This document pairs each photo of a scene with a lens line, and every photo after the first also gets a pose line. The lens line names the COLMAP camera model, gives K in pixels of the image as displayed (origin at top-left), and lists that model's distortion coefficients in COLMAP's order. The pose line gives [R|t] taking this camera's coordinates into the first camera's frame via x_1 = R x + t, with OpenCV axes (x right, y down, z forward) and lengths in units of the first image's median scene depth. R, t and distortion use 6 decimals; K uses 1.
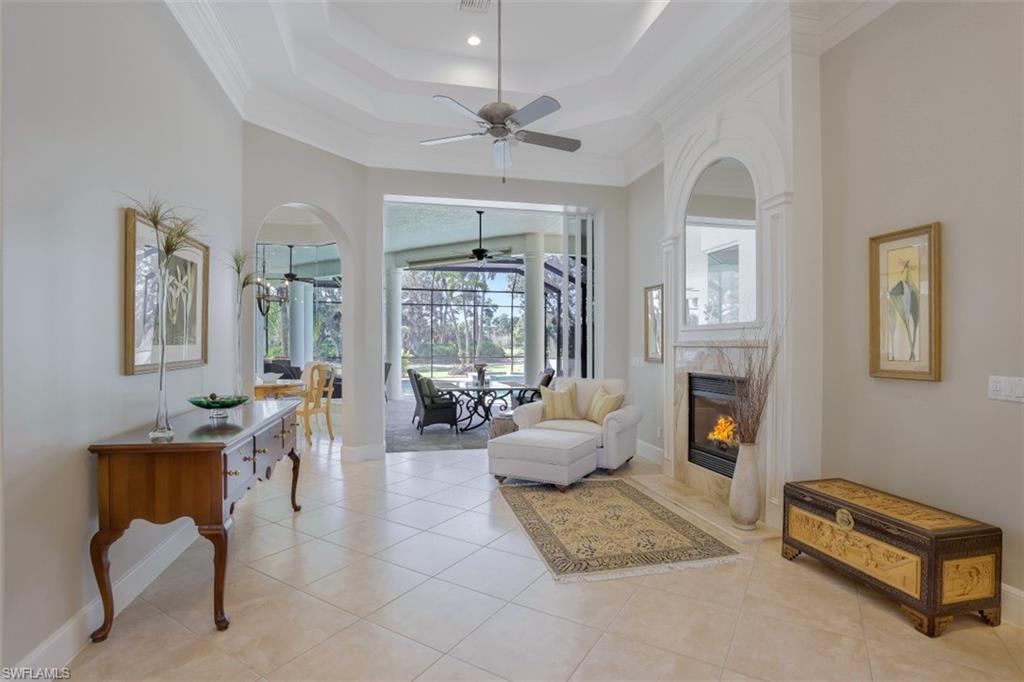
lens RADIAL K [[502.7, 0, 512.0], [0, 502.7, 341.0], [0, 0, 1]] dist [-0.022126, 0.000348]
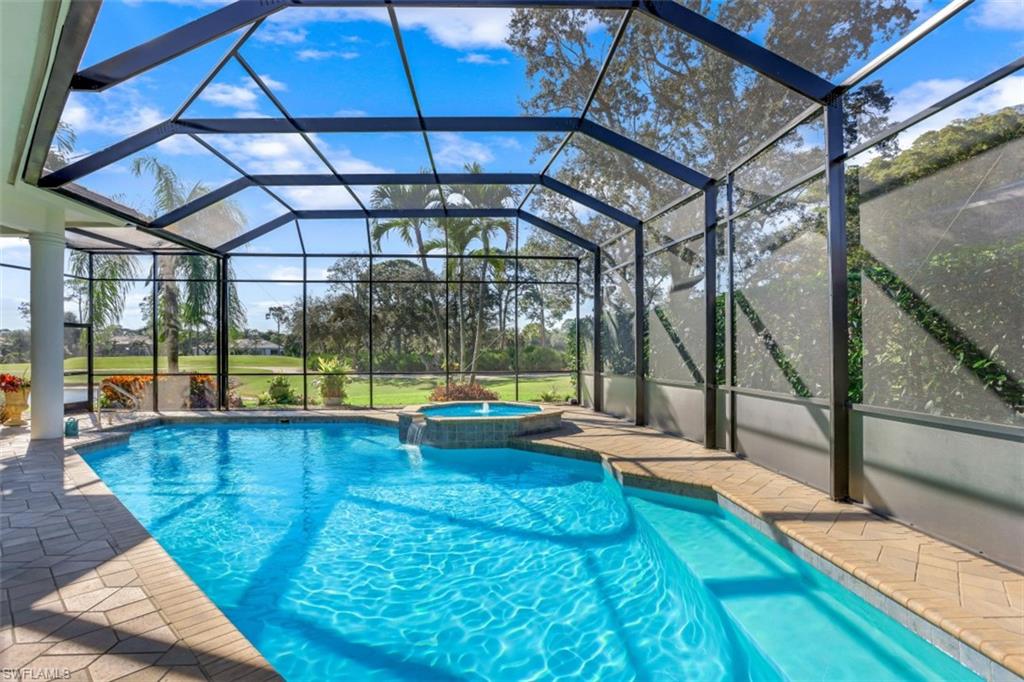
lens RADIAL K [[492.5, 0, 512.0], [0, 492.5, 341.0], [0, 0, 1]] dist [-0.020576, -0.000045]
pose [[0.980653, -0.011601, -0.195408, 0.100585], [0.008903, 0.999853, -0.014684, 0.004472], [0.195549, 0.012660, 0.980612, 0.405672]]
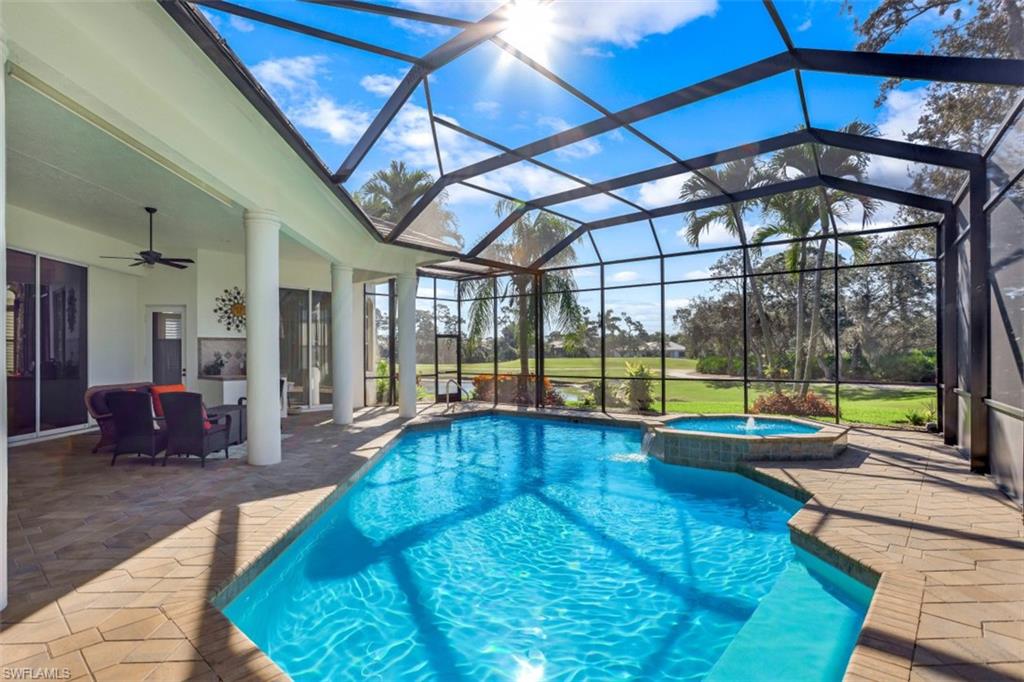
lens RADIAL K [[518.9, 0, 530.7], [0, 518.9, 353.4], [0, 0, 1]] dist [-0.003767, -0.000107]
pose [[0.610171, -0.009922, -0.792208, 0.186868], [0.013534, 0.999906, -0.002099, 0.003147], [0.792154, -0.009441, 0.610248, 0.455907]]
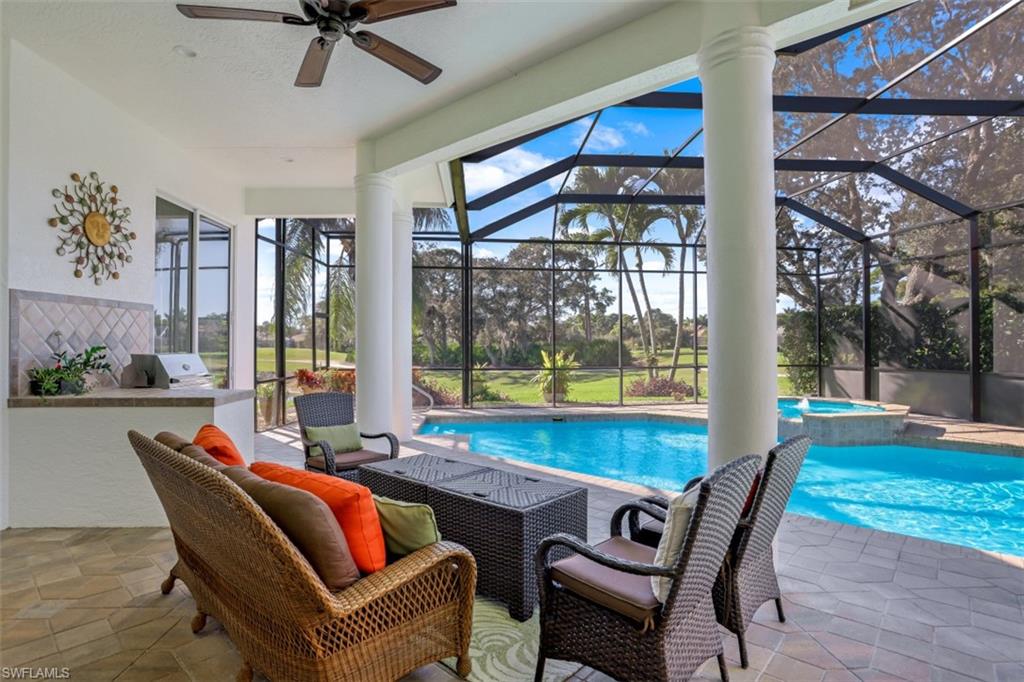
lens RADIAL K [[502.7, 0, 512.0], [0, 502.7, 341.0], [0, 0, 1]] dist [-0.022126, 0.000348]
pose [[0.988341, -0.010259, -0.151913, -0.168109], [0.010254, 0.999947, -0.000817, 0.001906], [0.151914, -0.000750, 0.988393, 0.376495]]
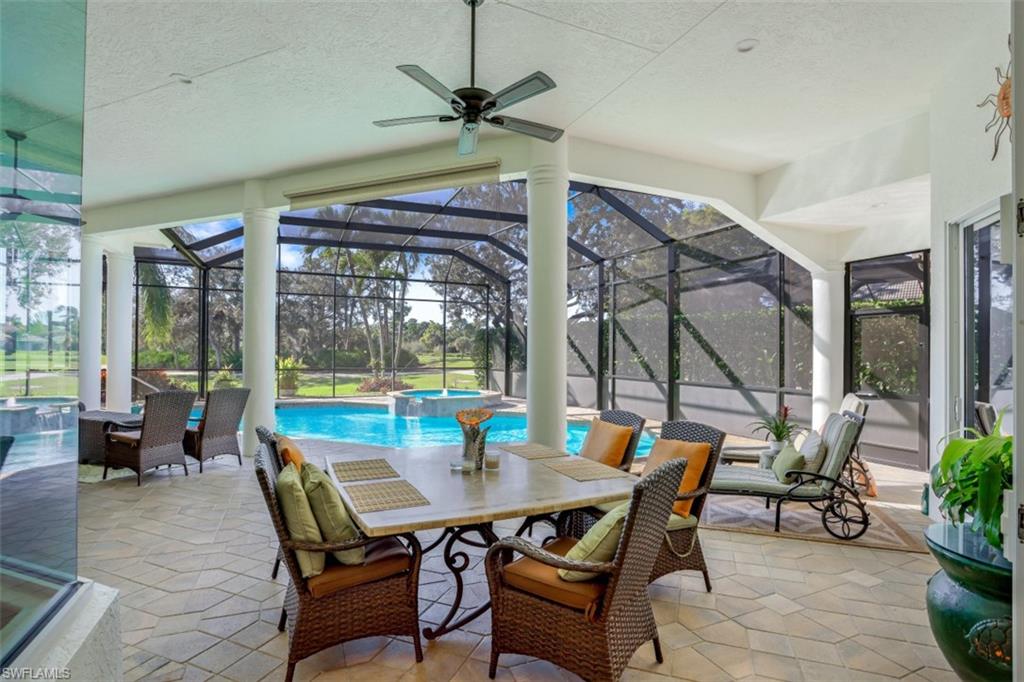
lens RADIAL K [[502.7, 0, 512.0], [0, 502.7, 341.0], [0, 0, 1]] dist [-0.022126, 0.000348]
pose [[0.983561, 0.010729, 0.180255, -0.031535], [-0.008394, 0.999871, -0.013710, -0.000174], [-0.180379, 0.011972, 0.983524, 0.203039]]
